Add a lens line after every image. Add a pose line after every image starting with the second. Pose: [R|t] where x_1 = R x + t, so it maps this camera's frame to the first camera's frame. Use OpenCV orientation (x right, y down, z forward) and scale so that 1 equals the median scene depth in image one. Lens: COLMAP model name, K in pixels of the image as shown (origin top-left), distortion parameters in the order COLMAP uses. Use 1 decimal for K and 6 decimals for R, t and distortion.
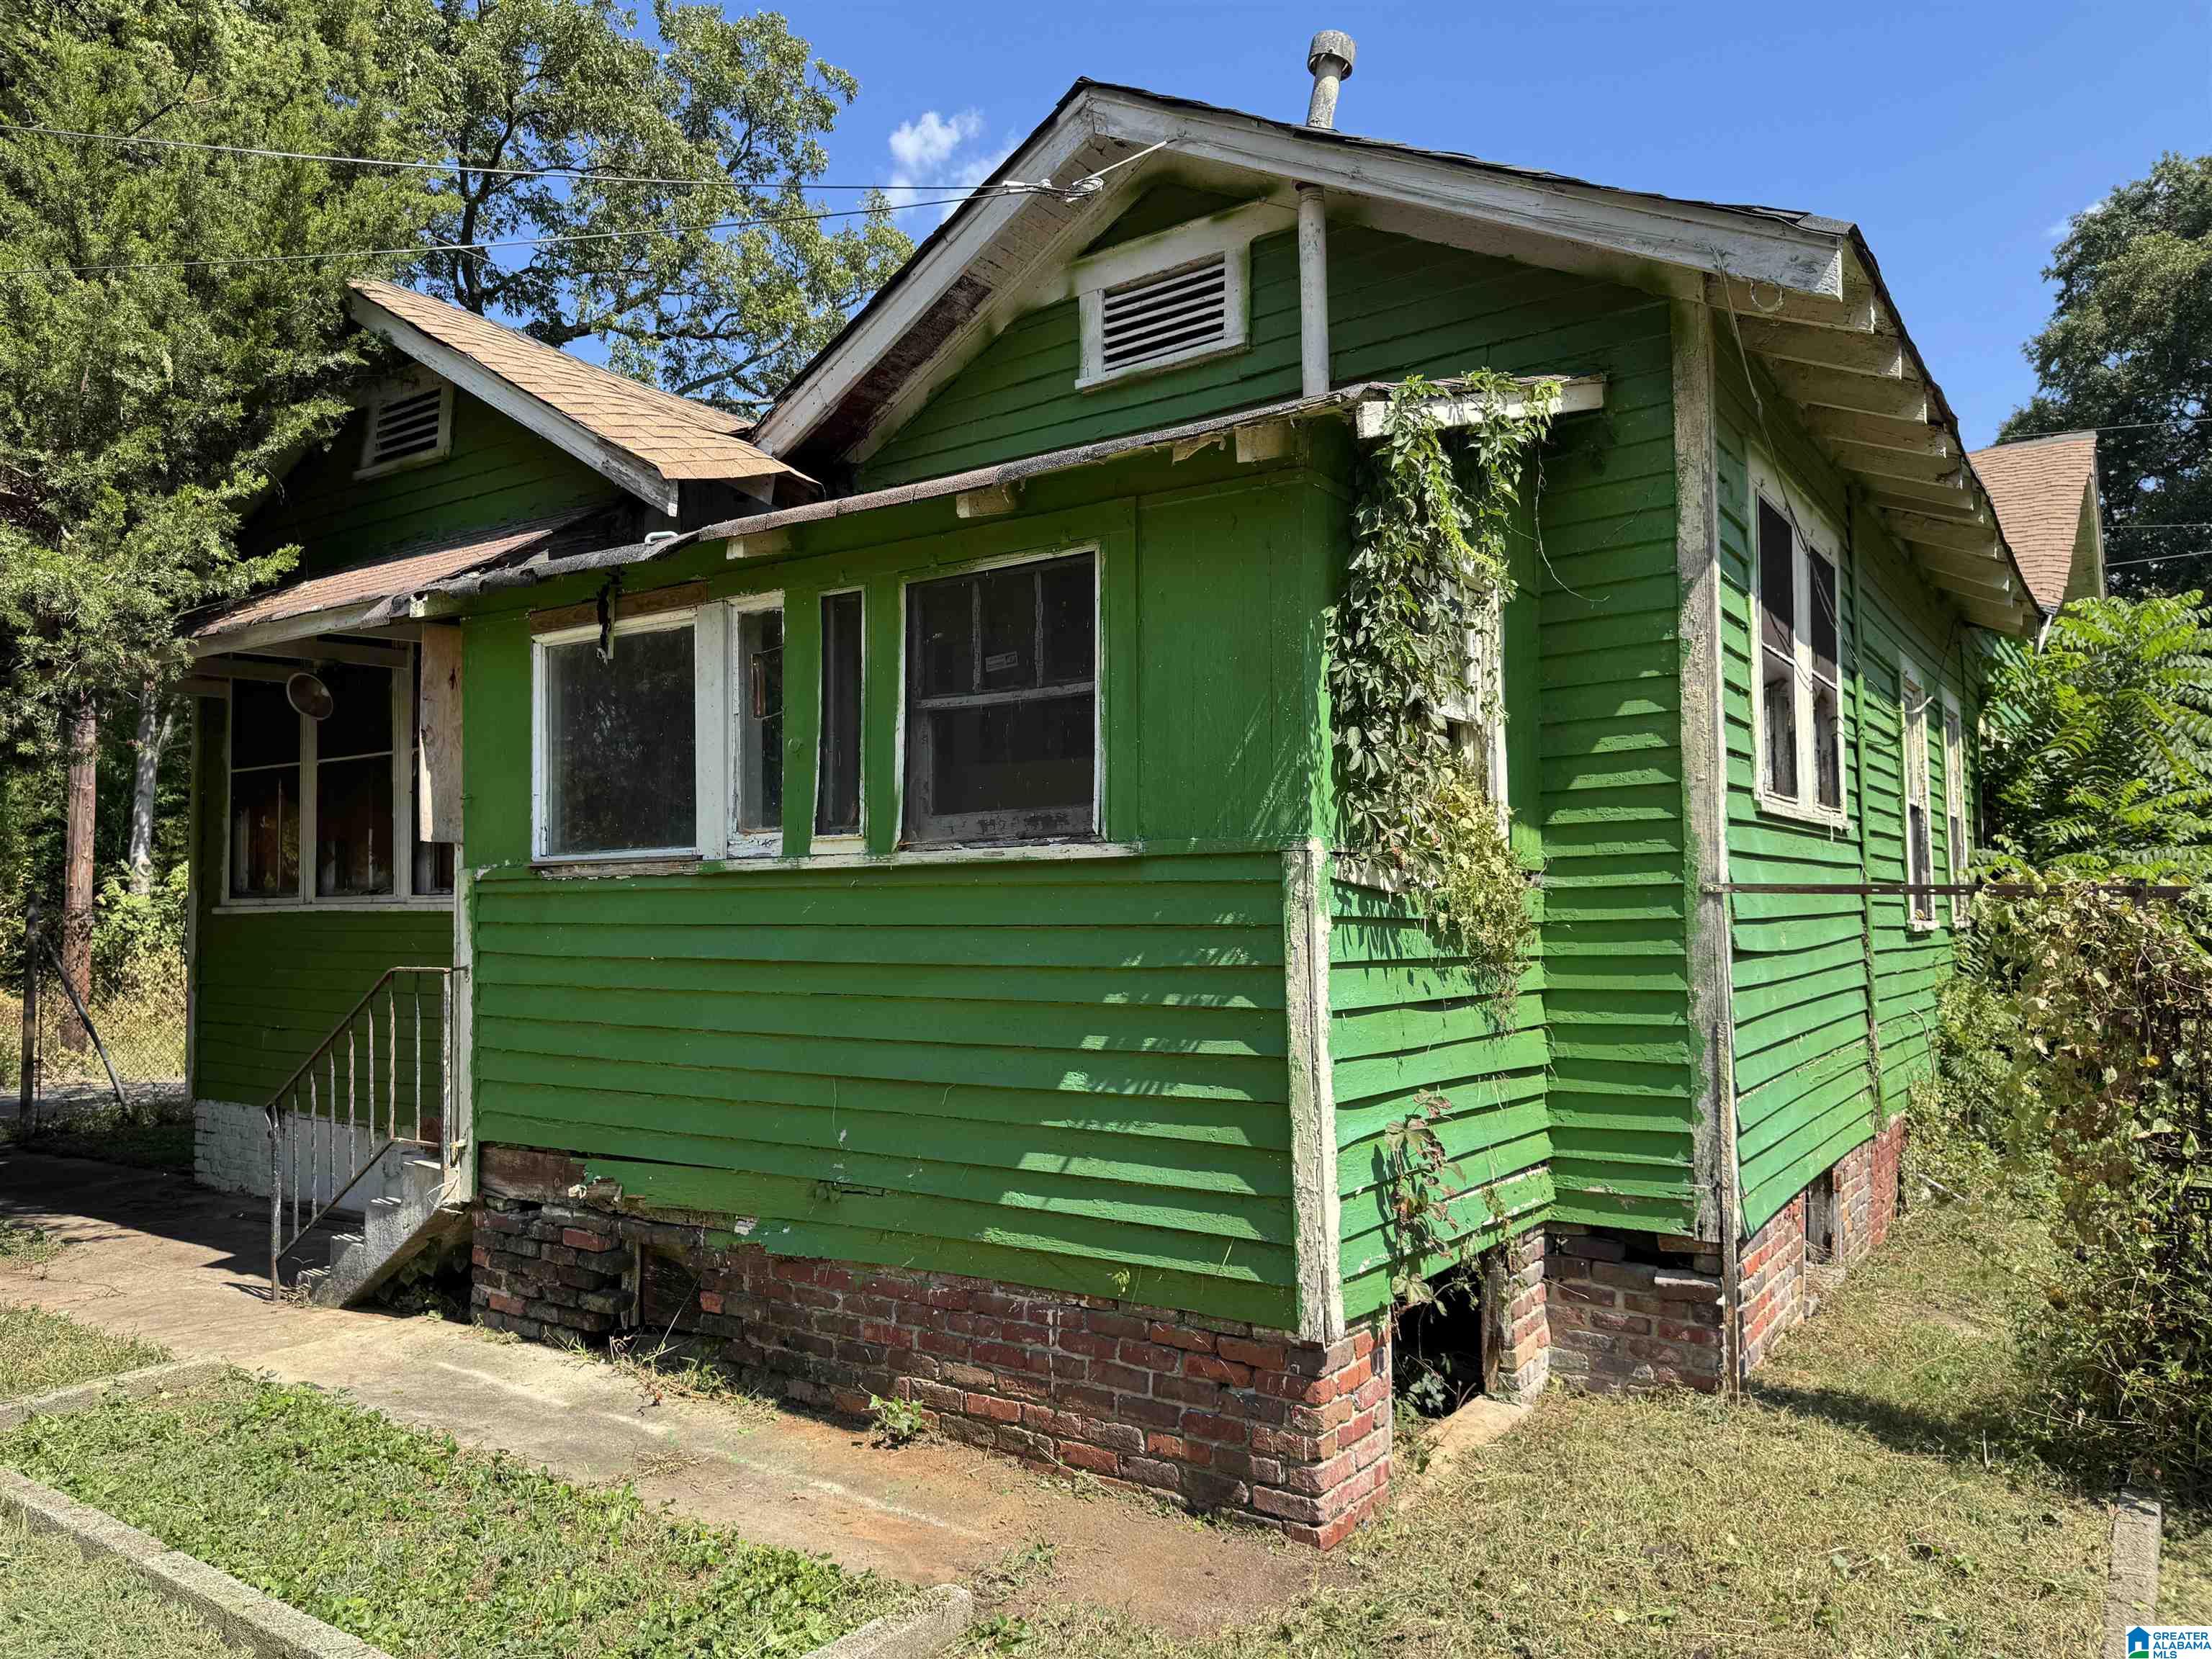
lens RADIAL K [[1568.3, 0, 1096.9], [0, 1568.3, 830.2], [0, 0, 1]] dist [0.057311, -0.066464]
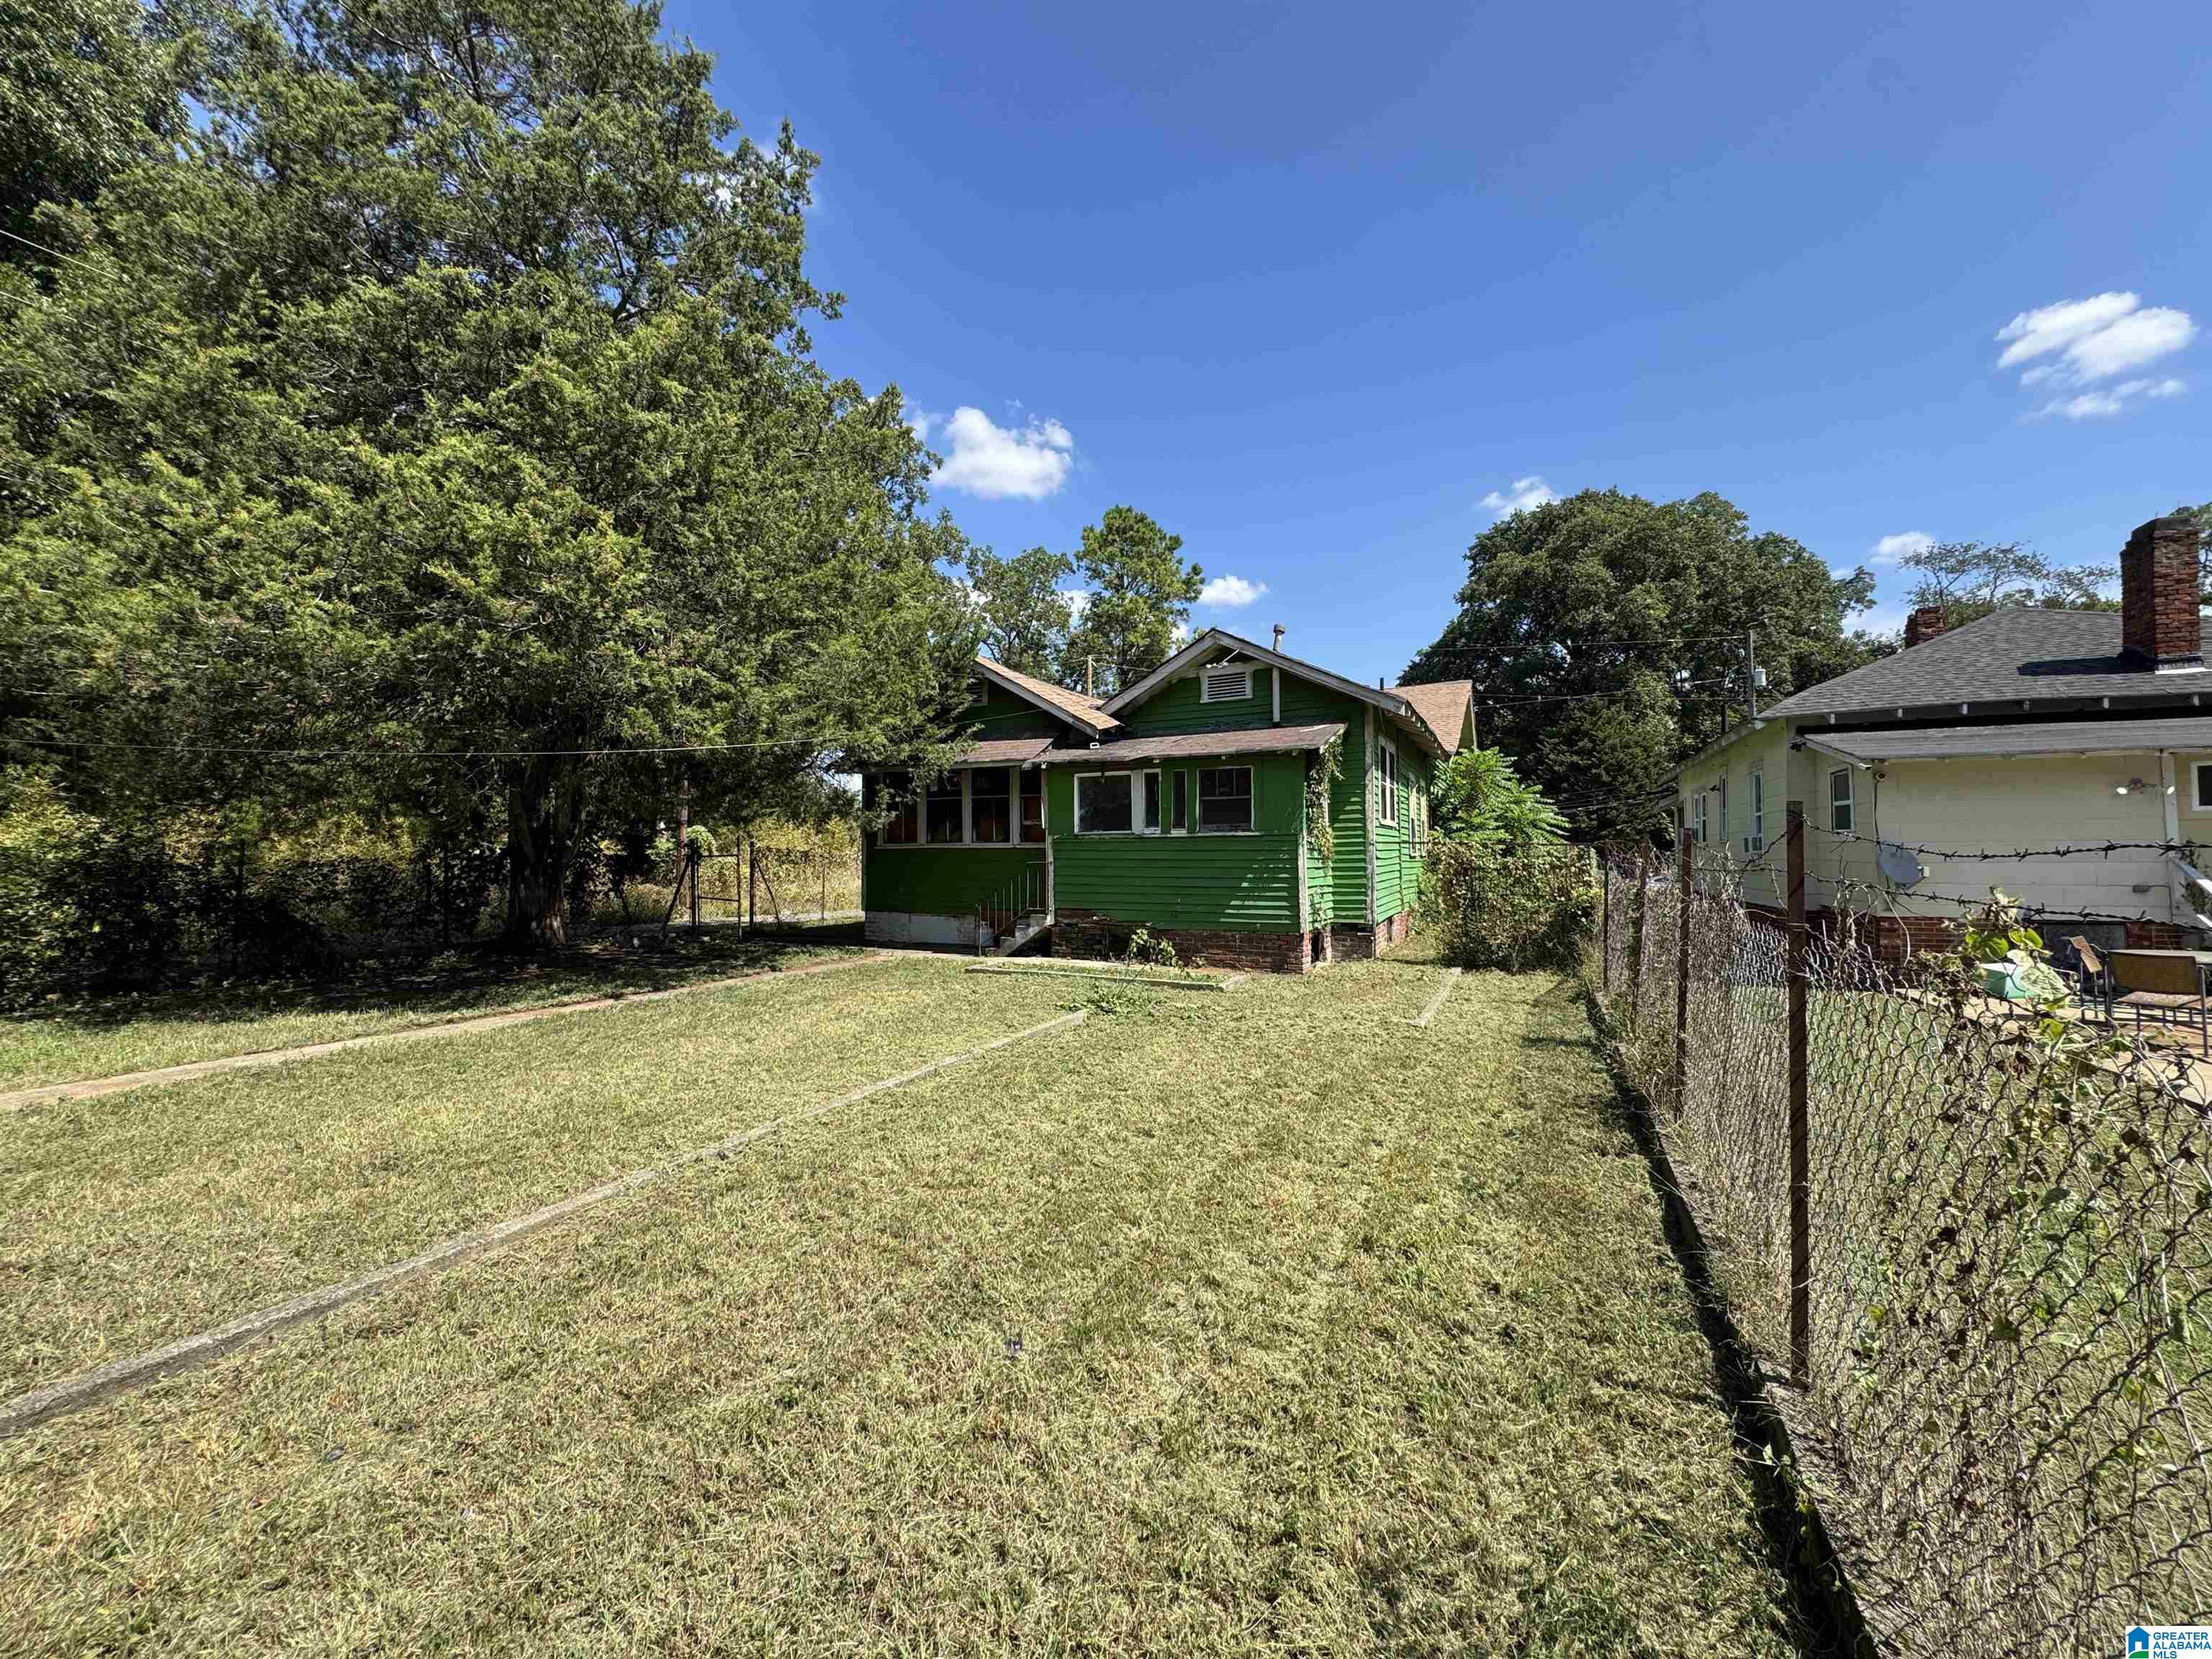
lens RADIAL K [[888.5, 0, 1097.0], [0, 888.5, 823.5], [0, 0, 1]] dist [-0.006174, 0.001312]
pose [[0.989224, 0.008405, 0.146172, -0.683889], [-0.010712, 0.999830, 0.015001, -0.041836], [-0.146021, -0.016405, 0.989146, -1.242276]]
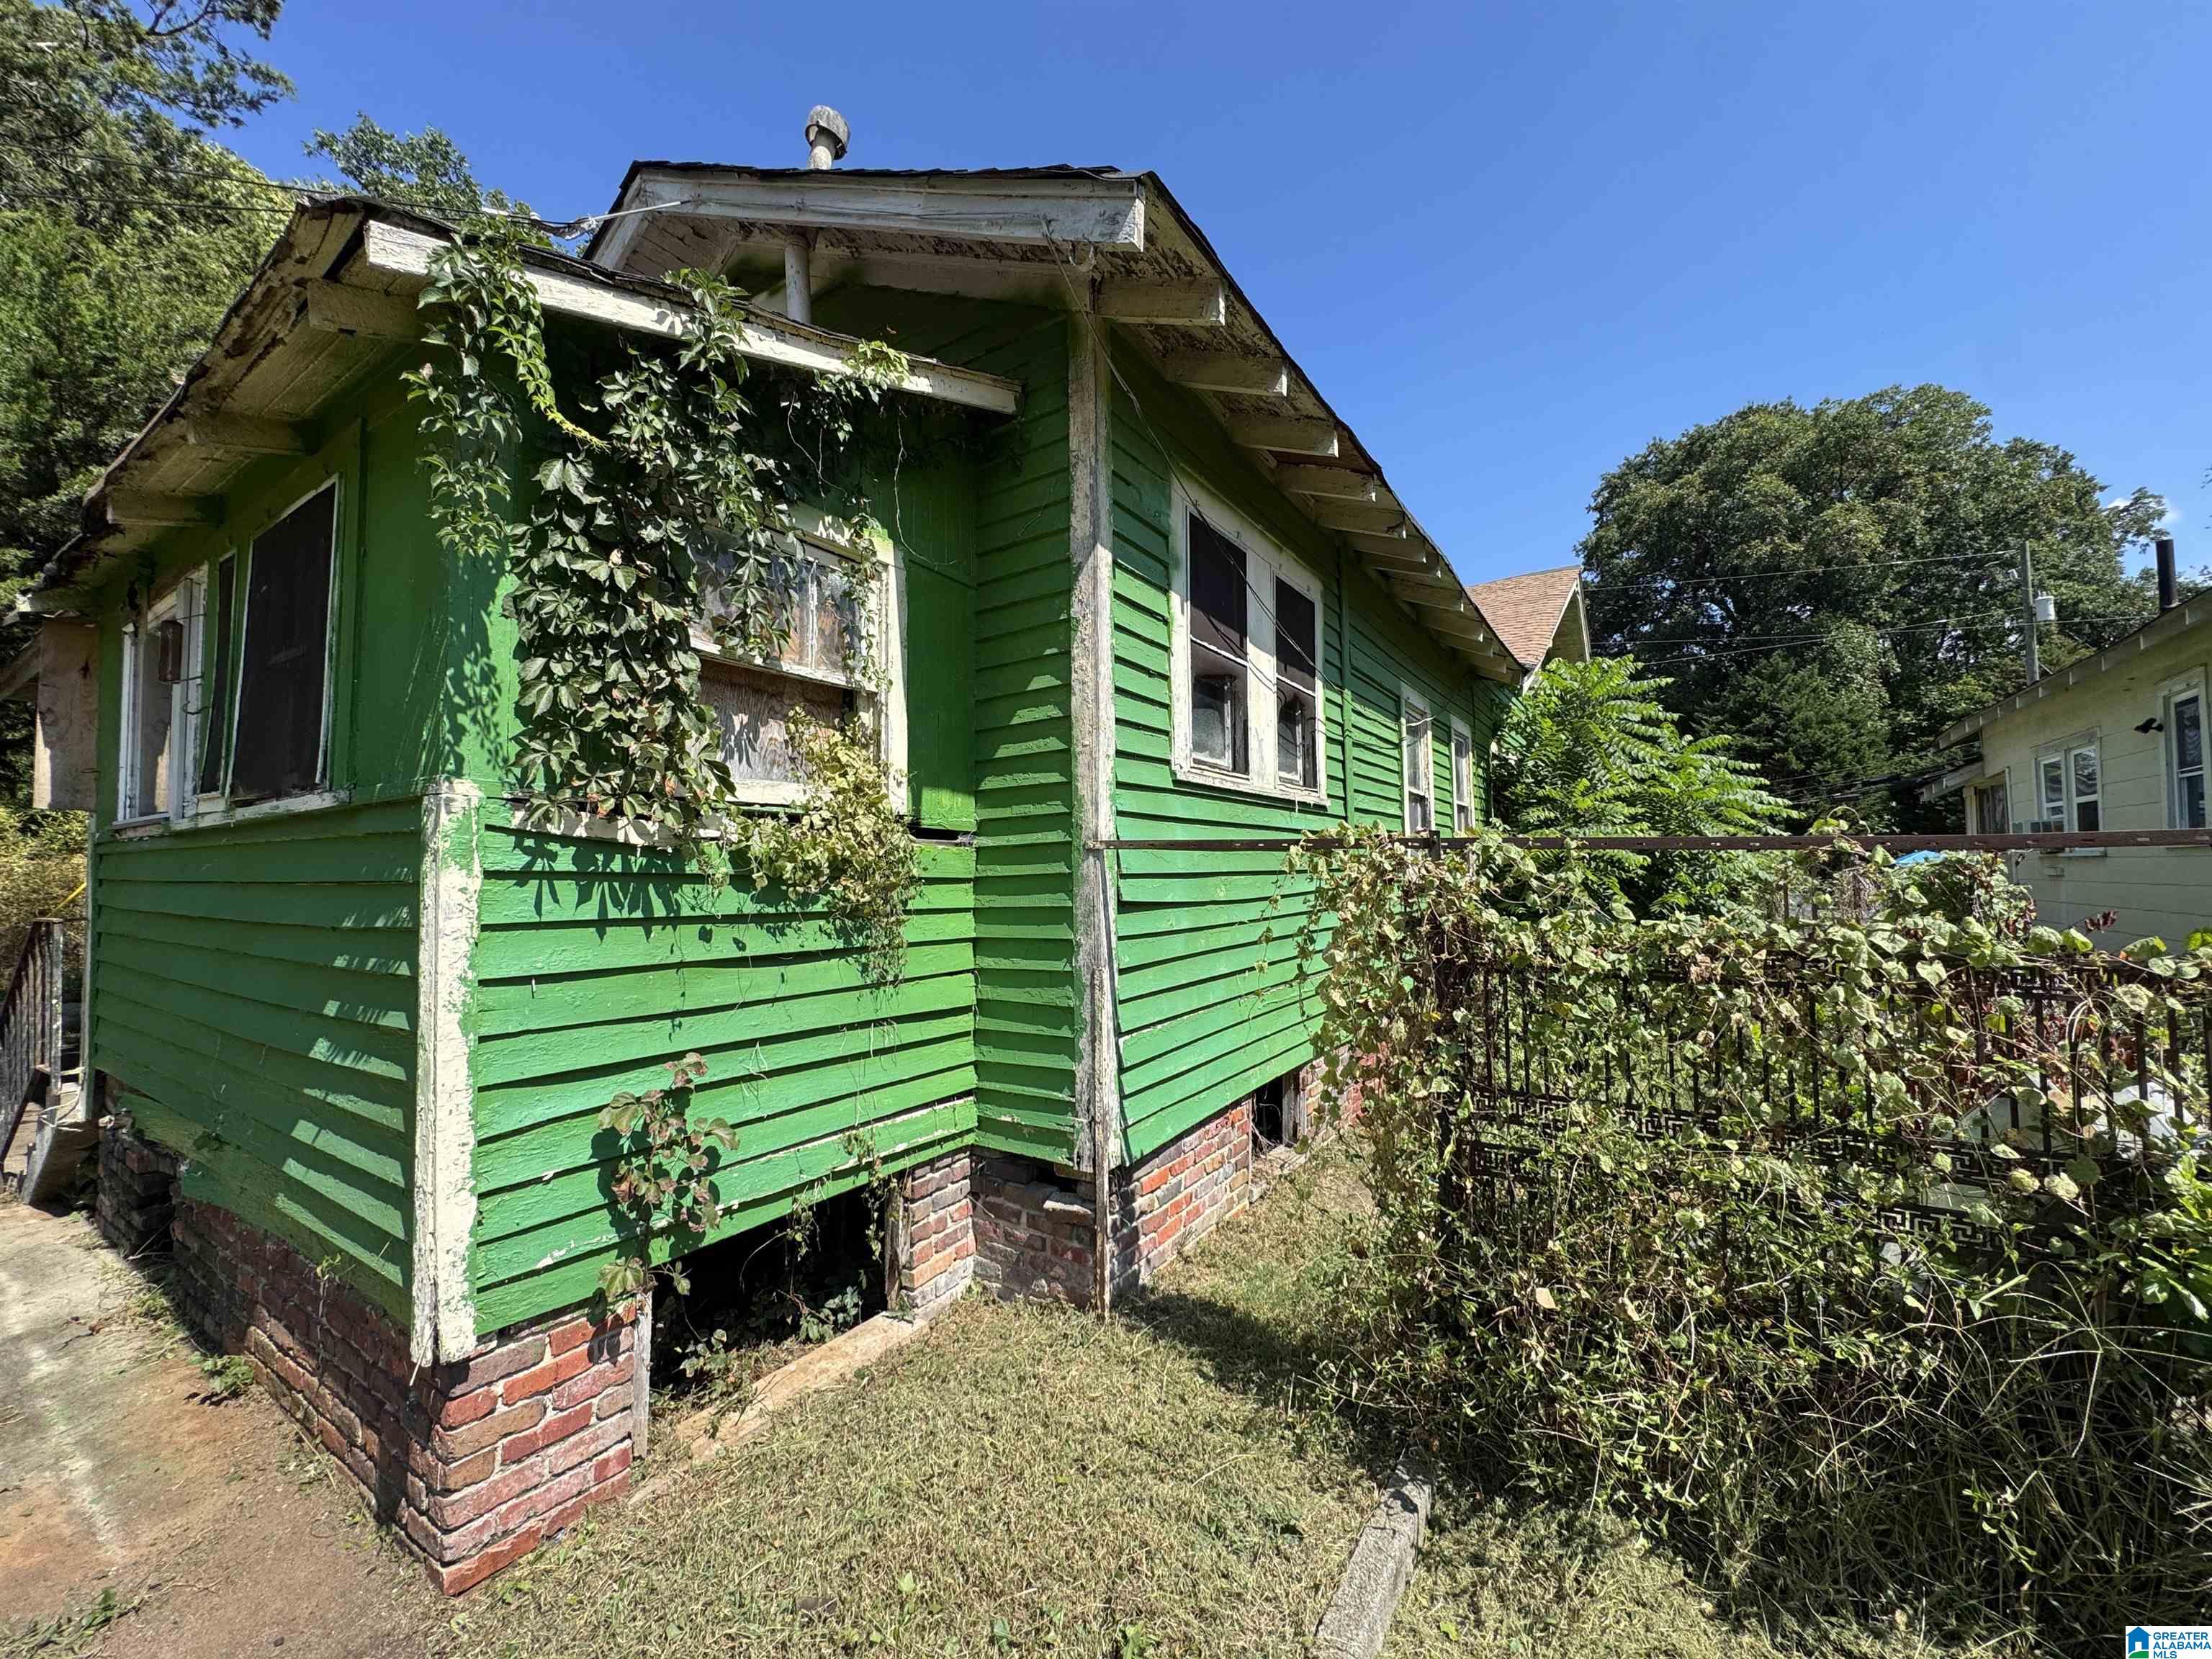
lens RADIAL K [[888.5, 0, 1103.4], [0, 888.5, 831.1], [0, 0, 1]] dist [-0.006174, 0.001312]
pose [[0.999615, -0.000579, 0.027758, 0.370108], [0.000483, 0.999994, 0.003463, 0.024079], [-0.027760, -0.003448, 0.999609, 0.381121]]
